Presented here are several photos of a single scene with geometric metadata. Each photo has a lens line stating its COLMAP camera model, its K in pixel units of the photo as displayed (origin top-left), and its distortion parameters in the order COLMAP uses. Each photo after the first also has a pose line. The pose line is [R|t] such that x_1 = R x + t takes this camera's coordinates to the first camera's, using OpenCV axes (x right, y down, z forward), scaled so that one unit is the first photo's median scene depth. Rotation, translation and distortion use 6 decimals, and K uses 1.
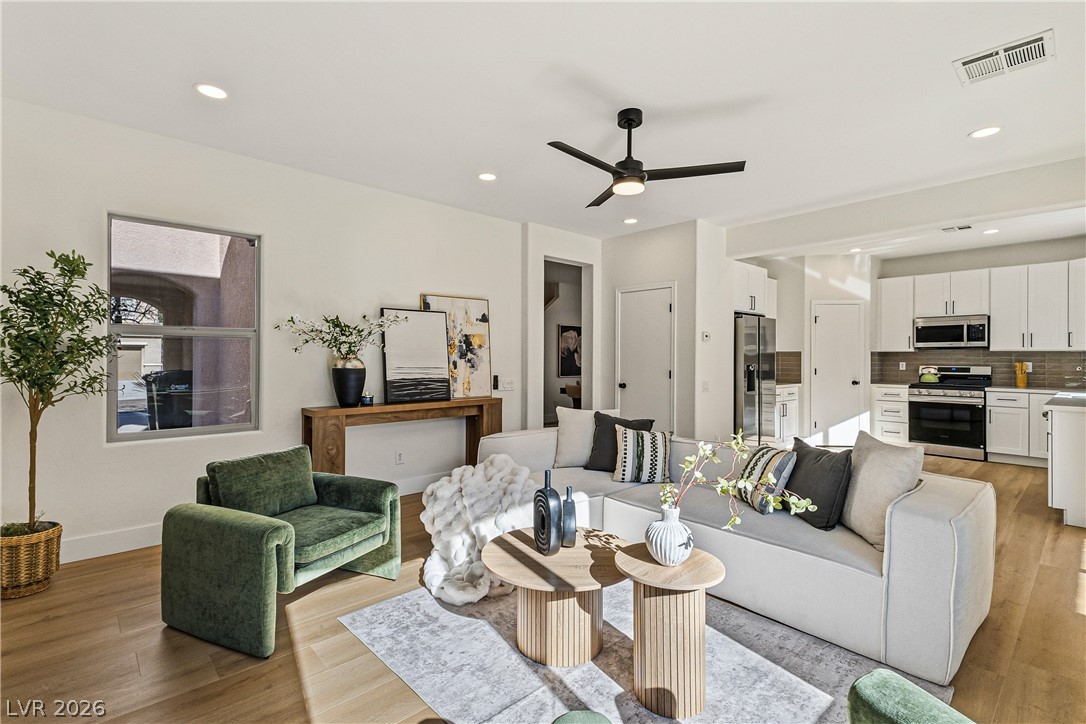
lens RADIAL K [[498.8, 0, 544.9], [0, 498.8, 356.8], [0, 0, 1]] dist [0.016516, -0.001505]
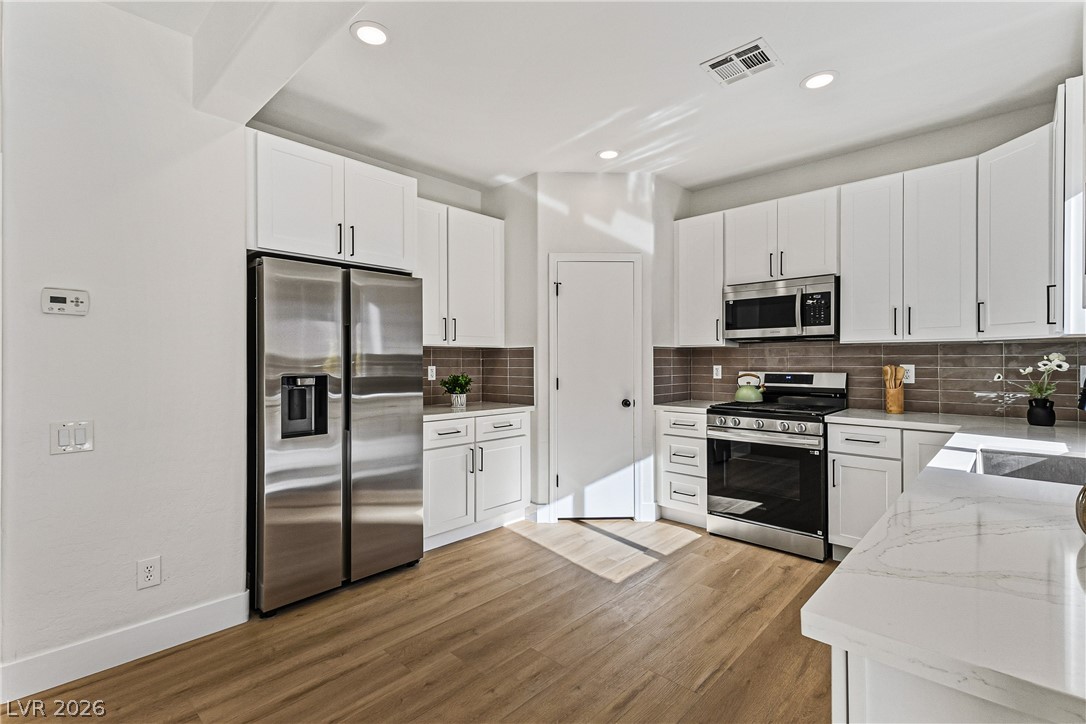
lens RADIAL K [[498.8, 0, 543.5], [0, 498.8, 364.3], [0, 0, 1]] dist [0.016516, -0.001505]
pose [[0.997154, -0.004873, 0.075236, 0.549792], [0.004254, 0.999956, 0.008389, 0.004473], [-0.075273, -0.008045, 0.997131, 0.517901]]
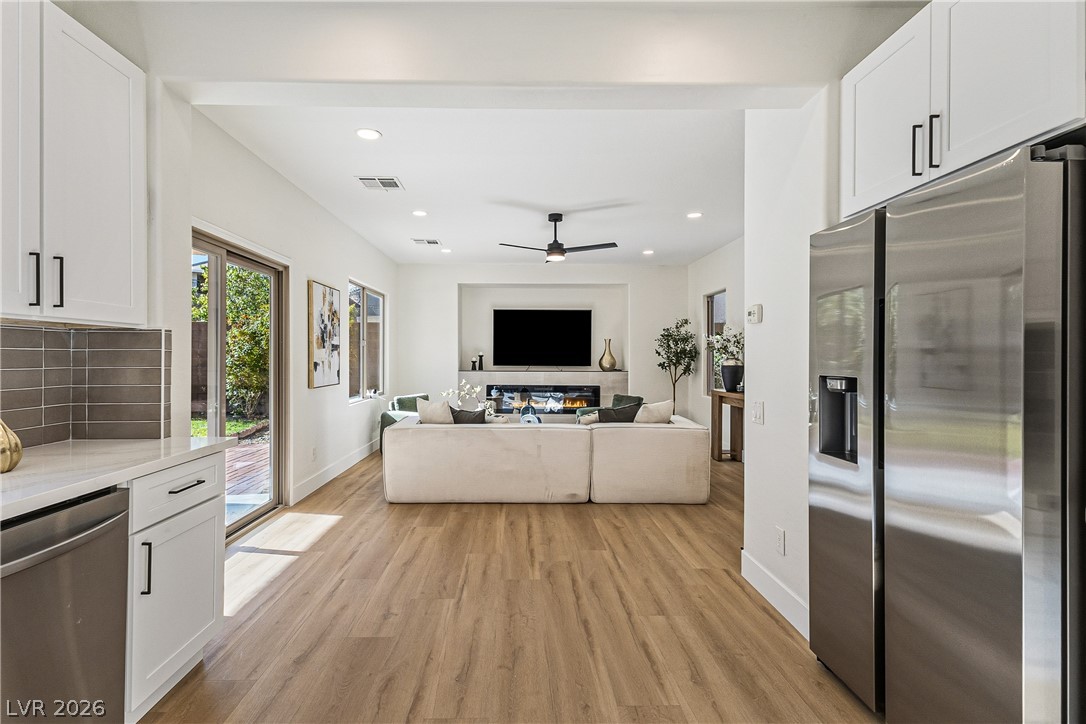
lens RADIAL K [[498.8, 0, 532.2], [0, 498.8, 362.4], [0, 0, 1]] dist [0.016516, -0.001505]
pose [[-0.652998, 0.001874, -0.757357, 0.746256], [-0.003852, 0.999976, 0.005795, 0.005530], [0.757350, 0.006701, -0.652975, 1.014364]]
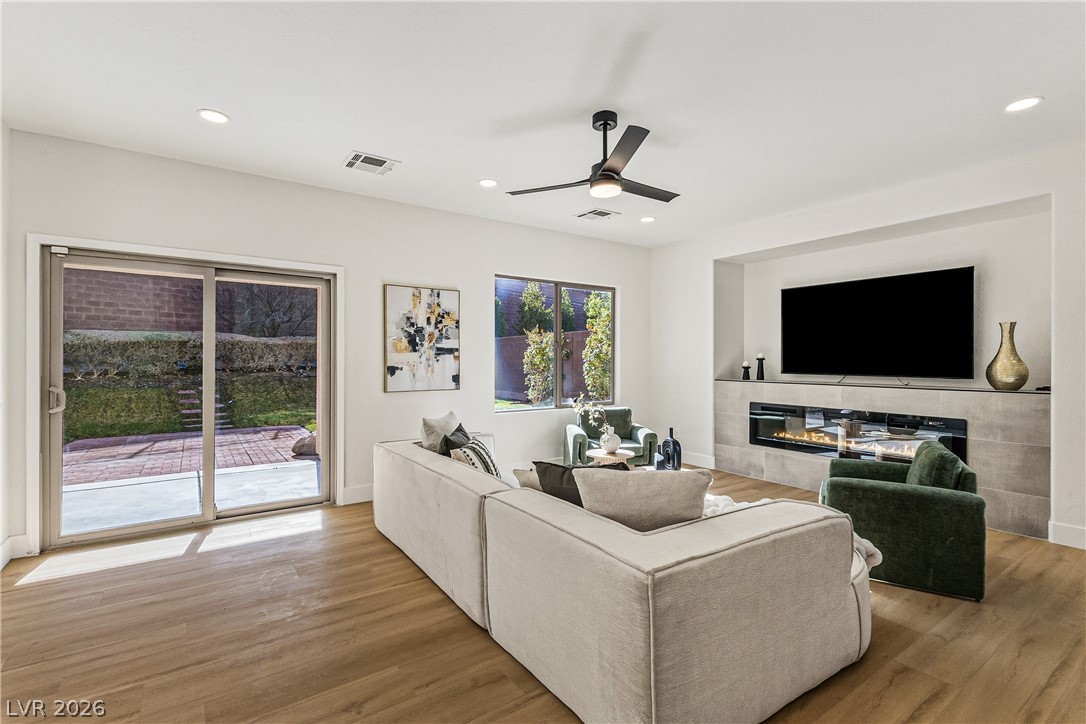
lens RADIAL K [[498.8, 0, 552.6], [0, 498.8, 360.7], [0, 0, 1]] dist [0.016516, -0.001505]
pose [[-0.994333, -0.005715, 0.106154, 0.076811], [-0.005763, 0.999983, -0.000150, 0.001179], [-0.106151, -0.000761, -0.994350, 0.986346]]
